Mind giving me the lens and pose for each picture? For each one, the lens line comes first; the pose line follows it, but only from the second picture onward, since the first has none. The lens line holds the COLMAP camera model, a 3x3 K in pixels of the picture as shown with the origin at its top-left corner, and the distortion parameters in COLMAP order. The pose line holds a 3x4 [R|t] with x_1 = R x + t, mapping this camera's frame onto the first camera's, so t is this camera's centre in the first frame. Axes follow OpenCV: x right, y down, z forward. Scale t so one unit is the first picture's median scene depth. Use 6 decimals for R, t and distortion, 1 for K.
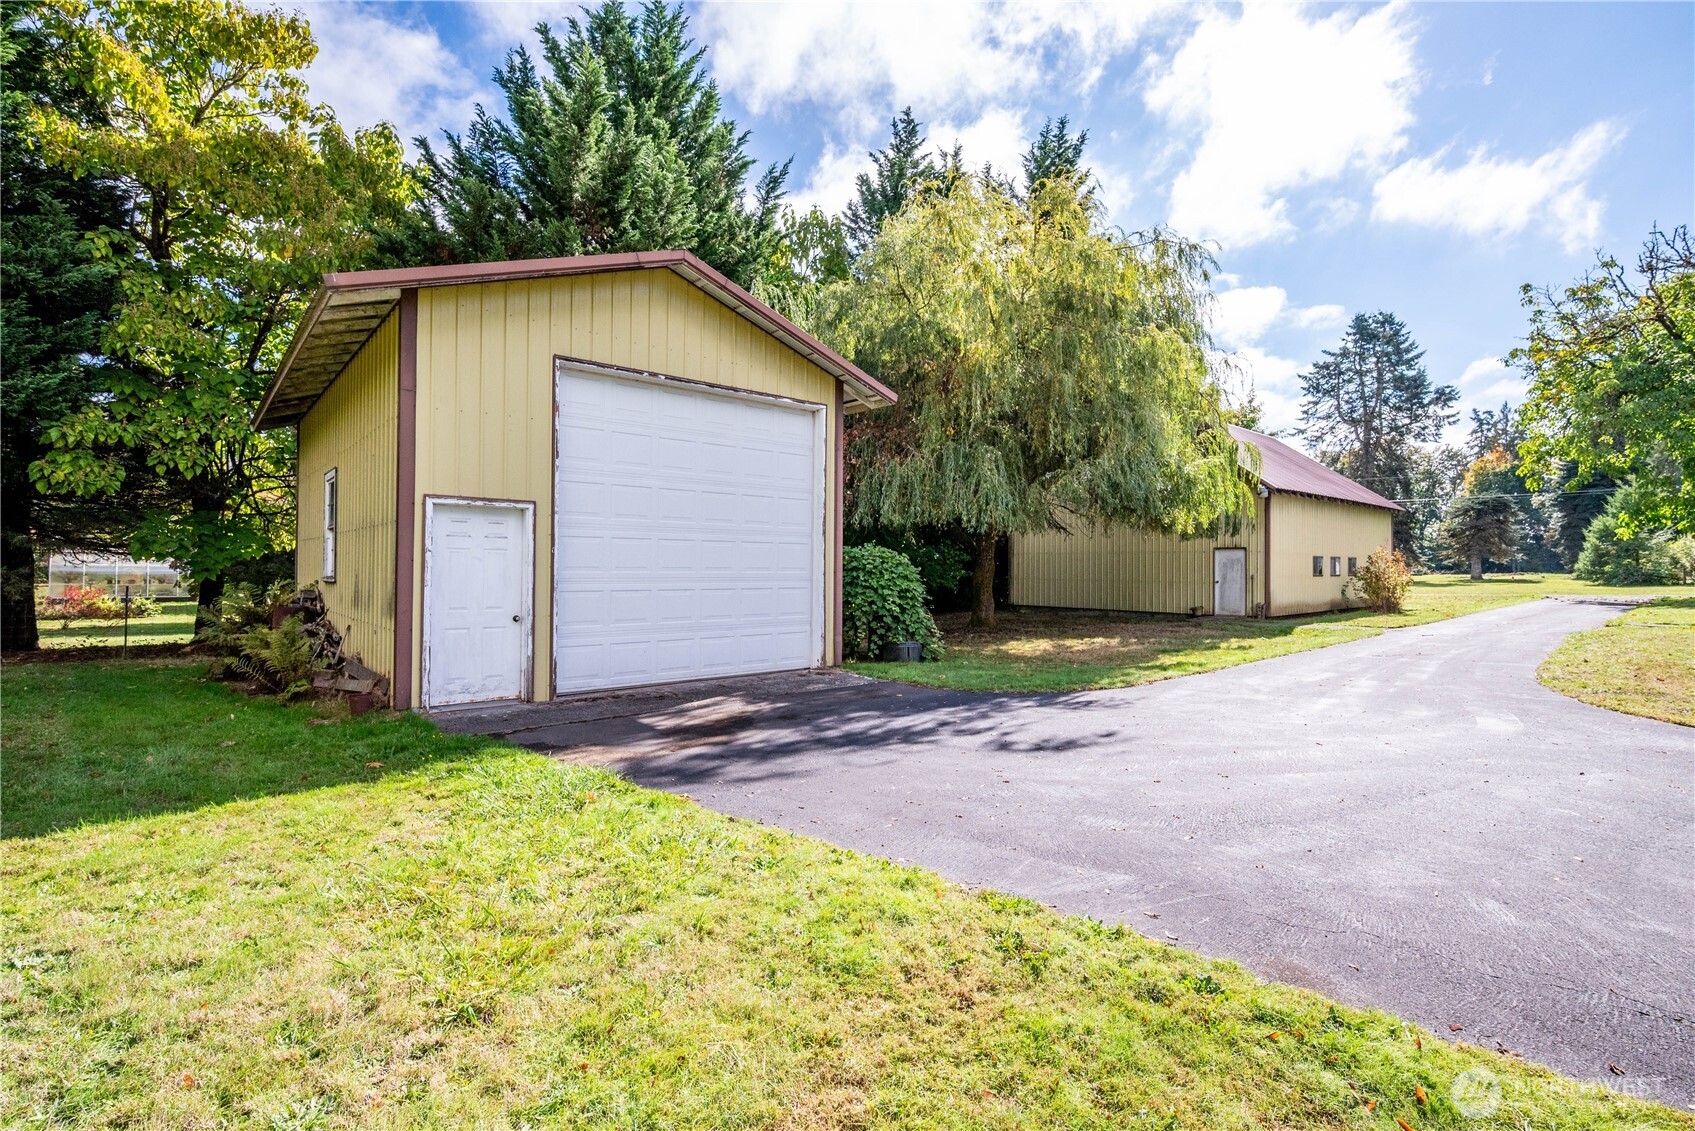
lens RADIAL K [[782.7, 0, 862.5], [0, 782.7, 564.4], [0, 0, 1]] dist [0.000760, 0.001656]
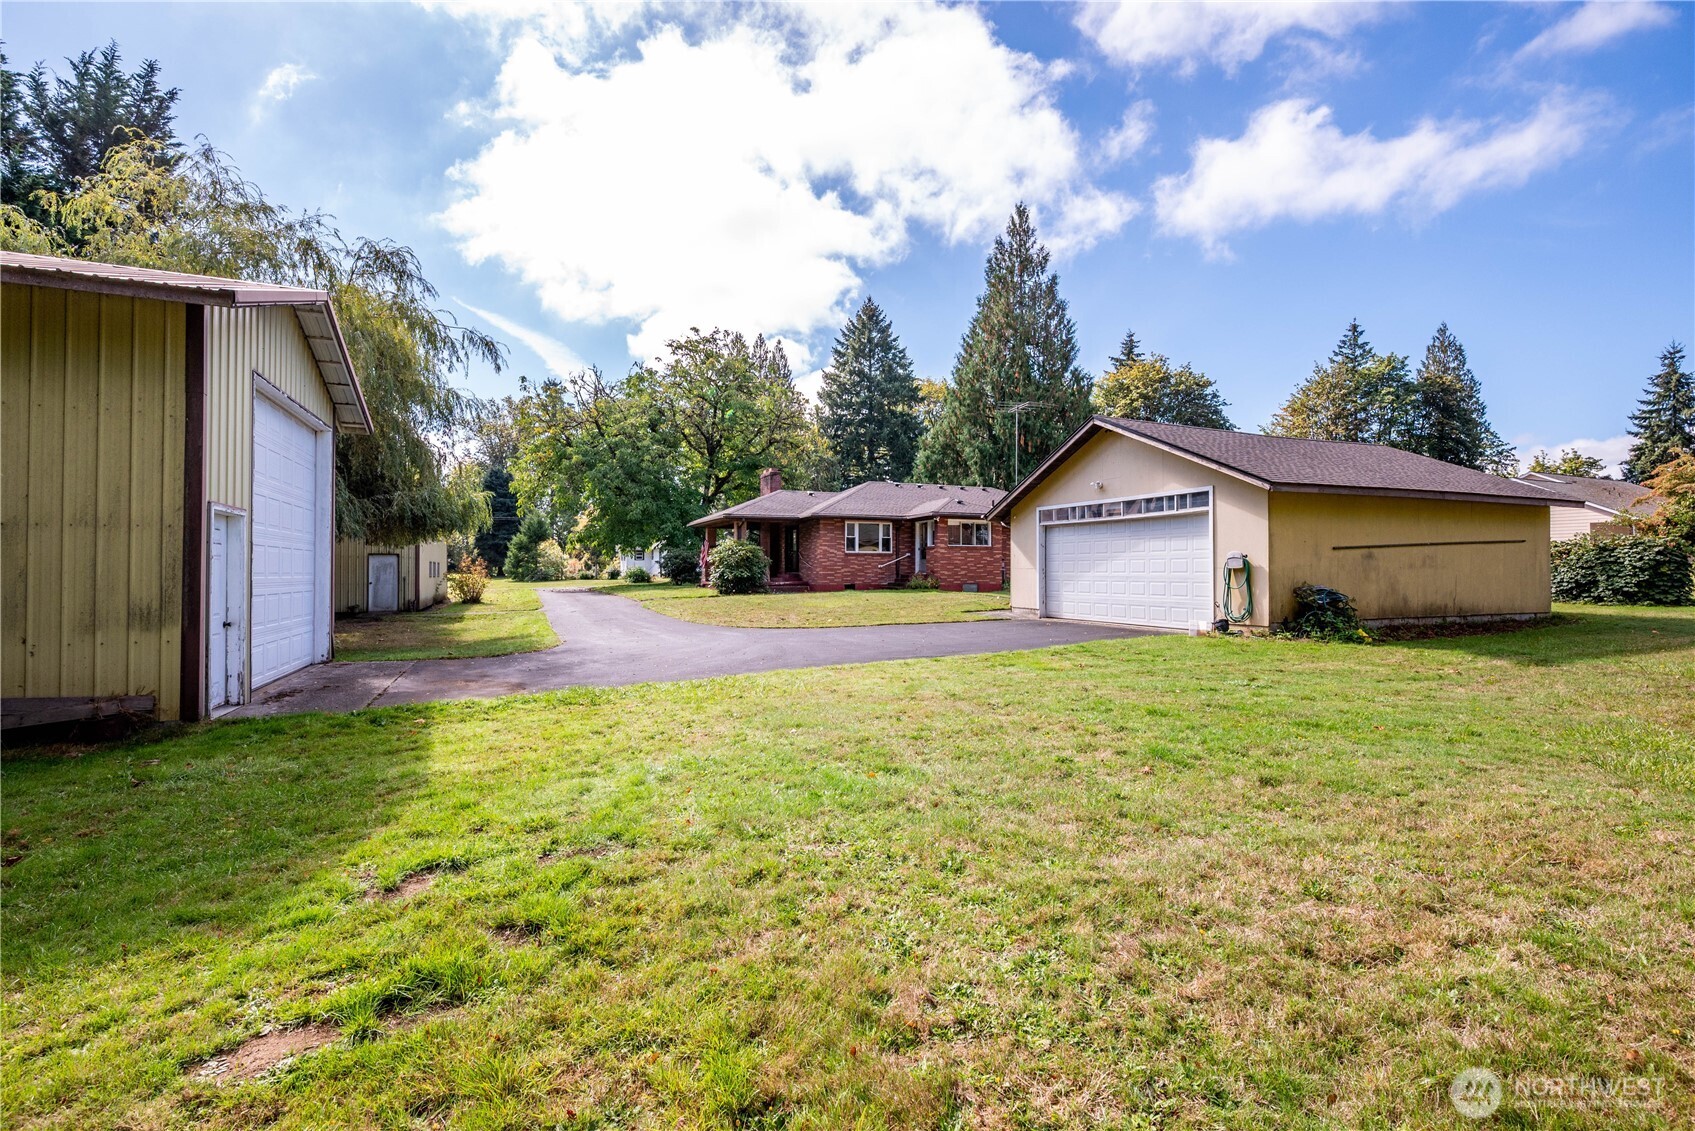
lens RADIAL K [[782.7, 0, 846.5], [0, 782.7, 560.5], [0, 0, 1]] dist [0.000760, 0.001656]
pose [[0.292143, 0.008479, 0.956337, -0.353558], [-0.001756, 0.999964, -0.008330, -0.001748], [-0.956373, 0.000754, 0.292147, -0.006520]]
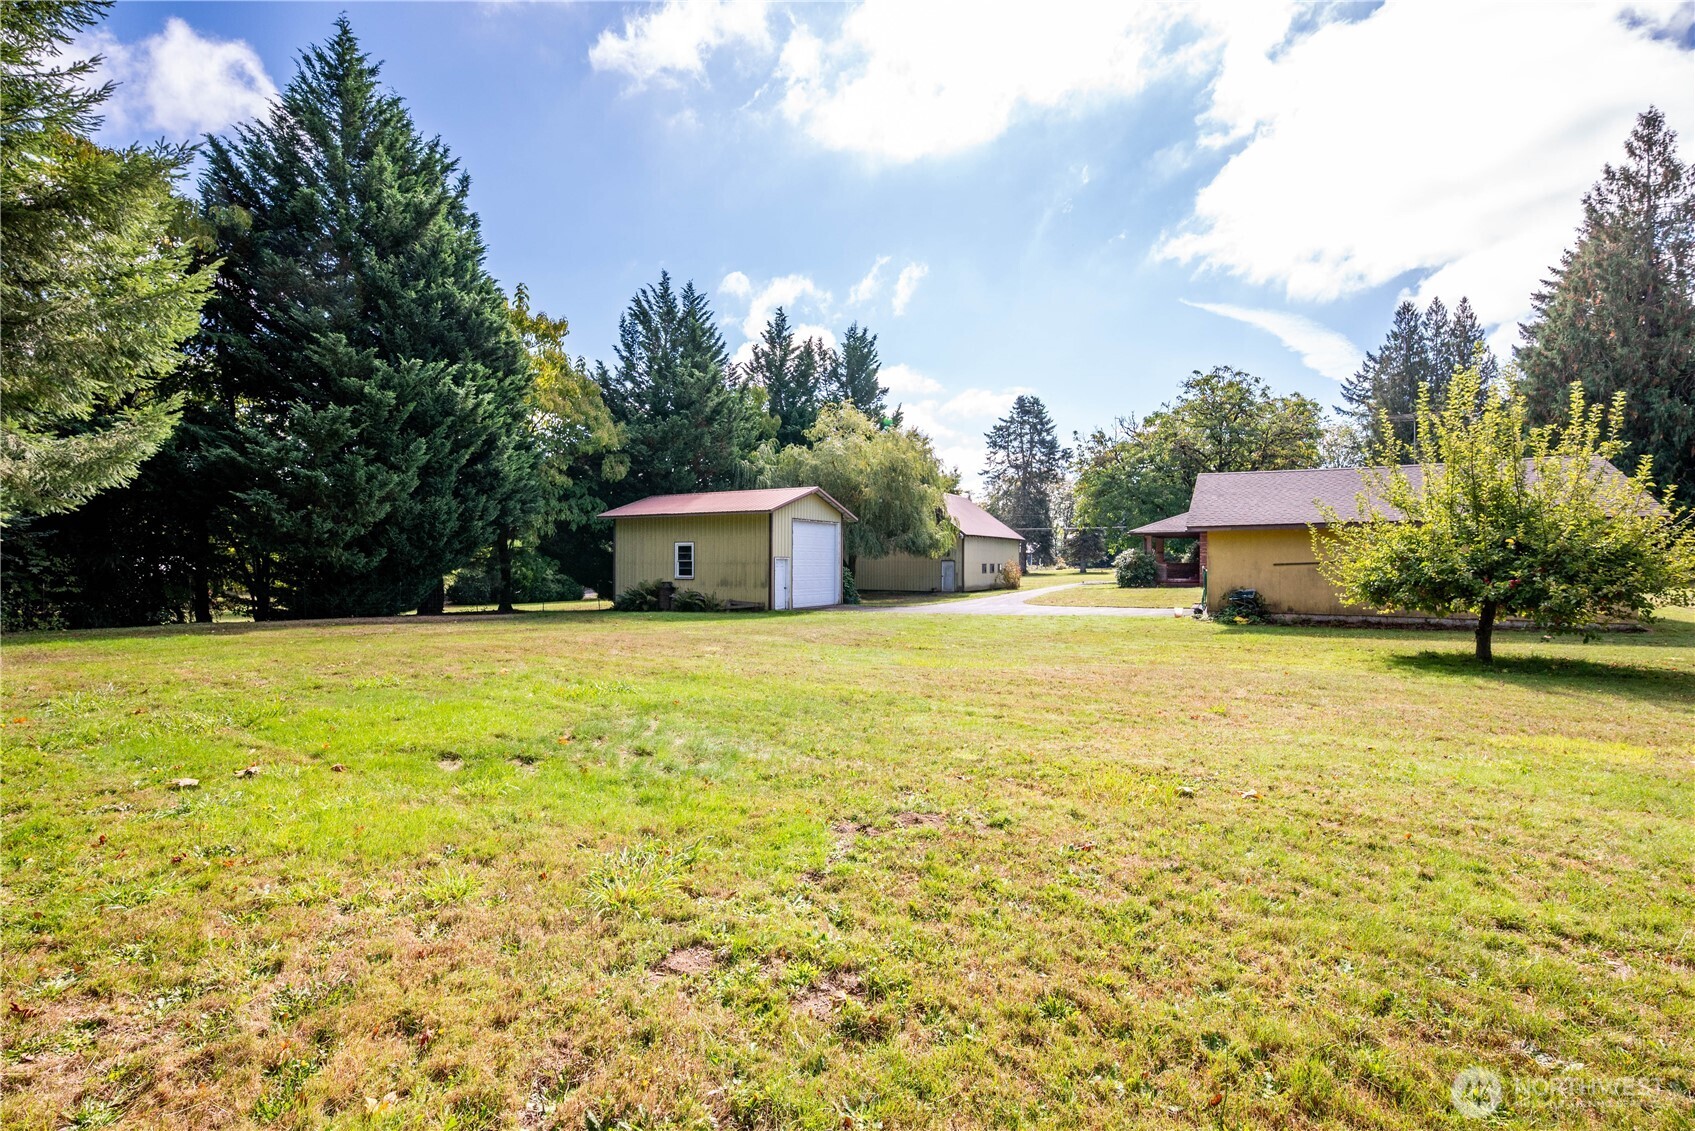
lens RADIAL K [[782.7, 0, 845.1], [0, 782.7, 562.7], [0, 0, 1]] dist [0.000760, 0.001656]
pose [[0.948374, -0.003614, 0.317133, -0.377181], [0.001621, 0.999977, 0.006548, -0.022006], [-0.317150, -0.005696, 0.948358, -0.746433]]
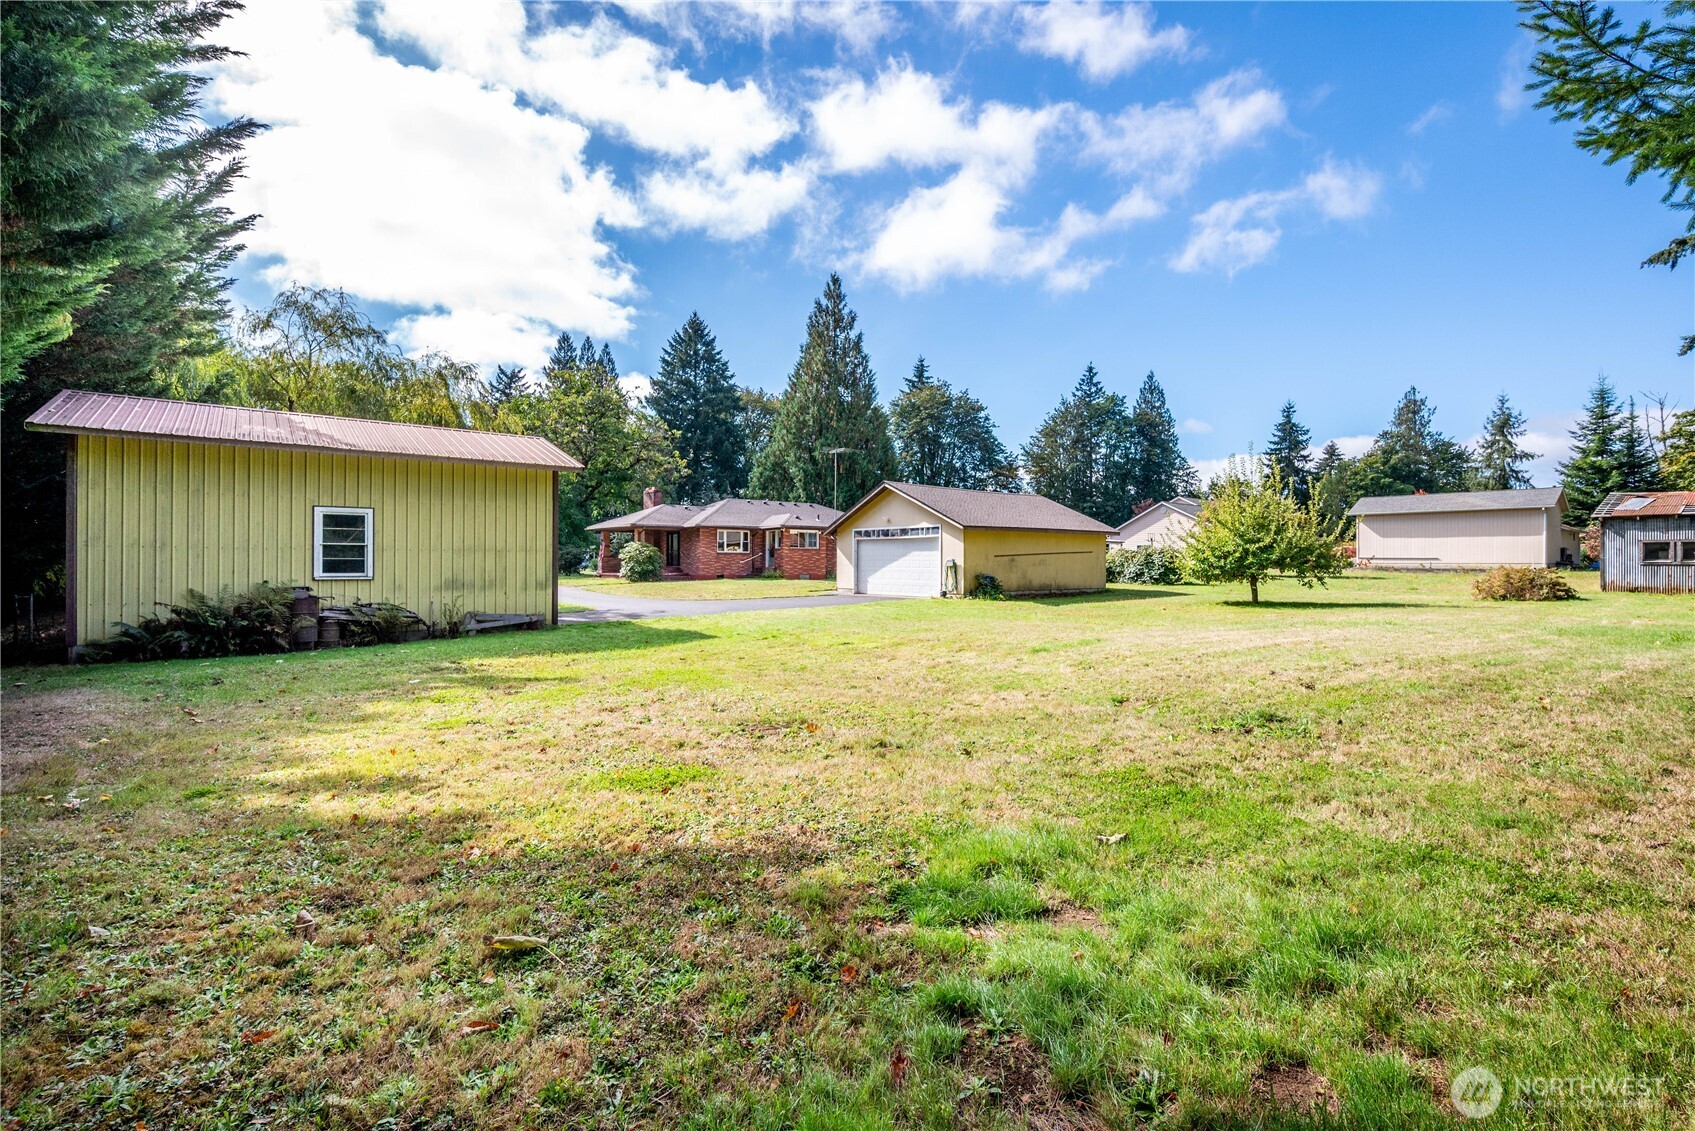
lens RADIAL K [[782.7, 0, 856.7], [0, 782.7, 567.1], [0, 0, 1]] dist [0.000760, 0.001656]
pose [[0.034602, -0.009750, 0.999354, -0.789594], [-0.006111, 0.999932, 0.009967, -0.008894], [-0.999382, -0.006452, 0.034540, -0.011826]]
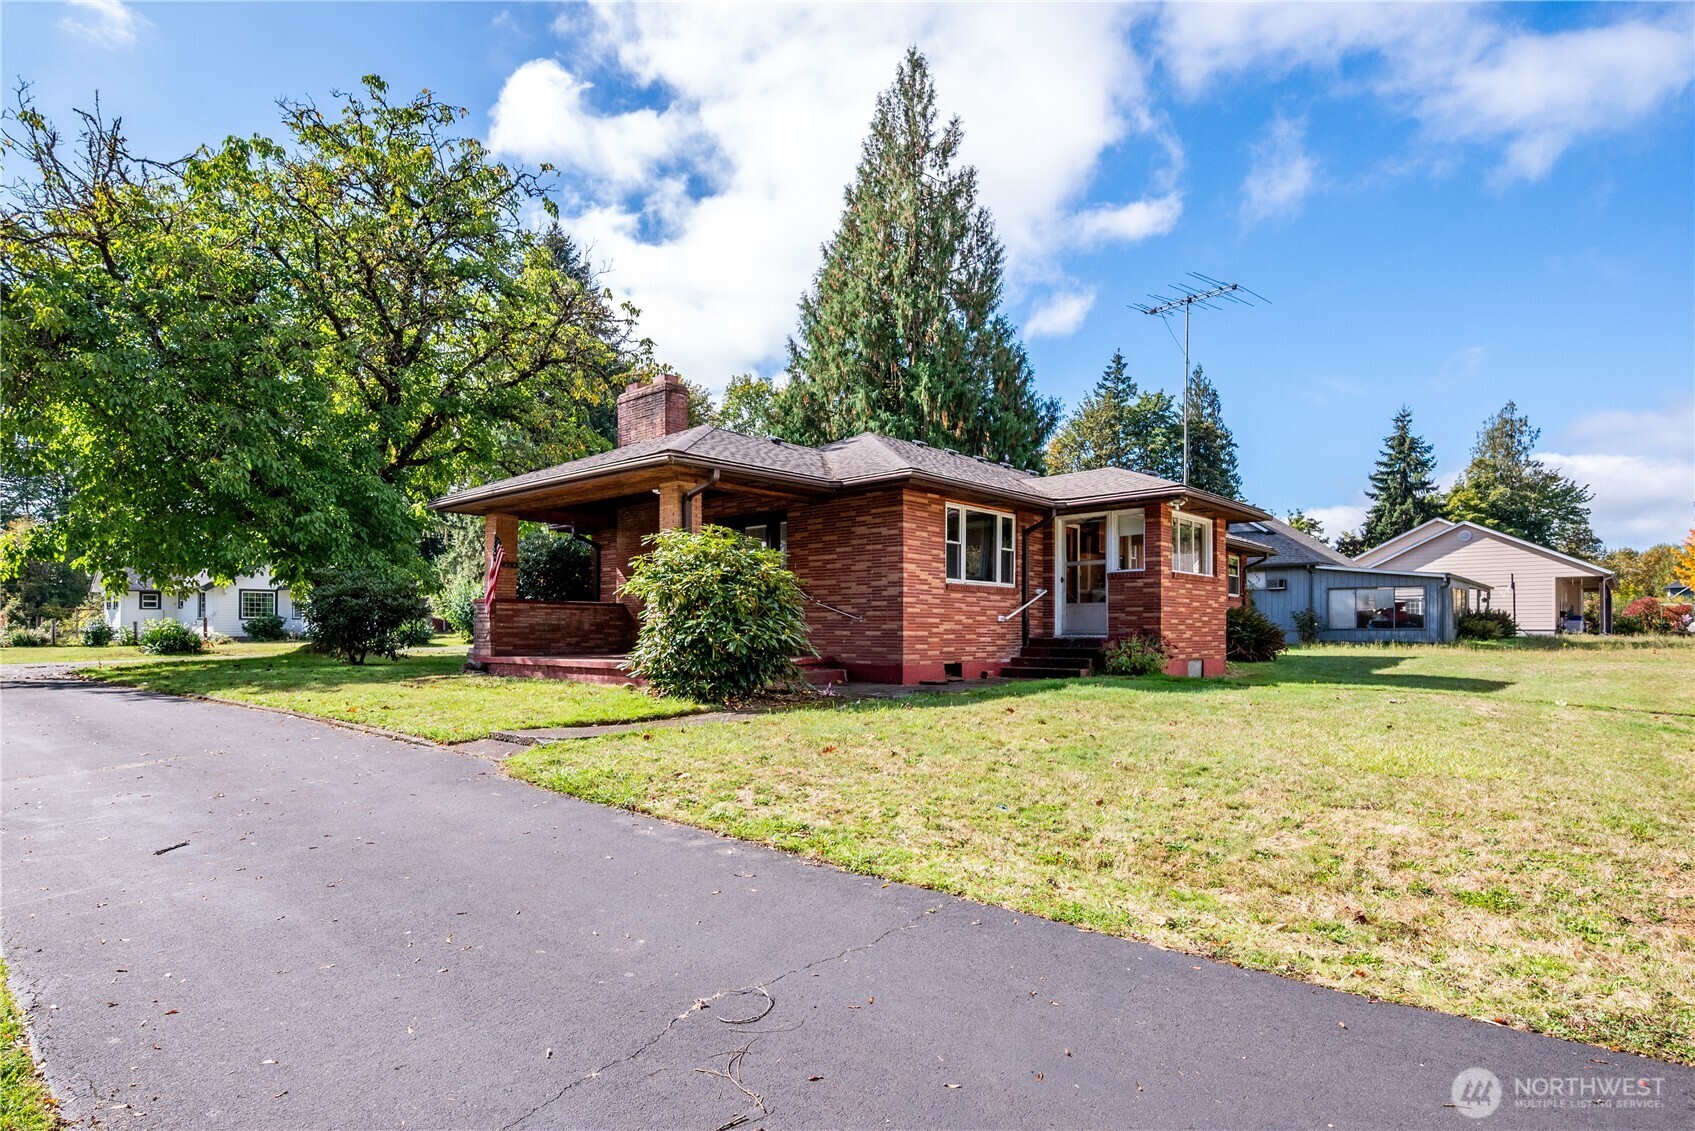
lens RADIAL K [[933.8, 0, 836.5], [0, 933.8, 619.0], [0, 0, 1]] dist [0.000441, 0.001499]
pose [[-0.115430, 0.010146, 0.993264, 0.141605], [-0.007275, 0.999912, -0.011059, 0.003050], [-0.993289, -0.008503, -0.115346, 0.387962]]
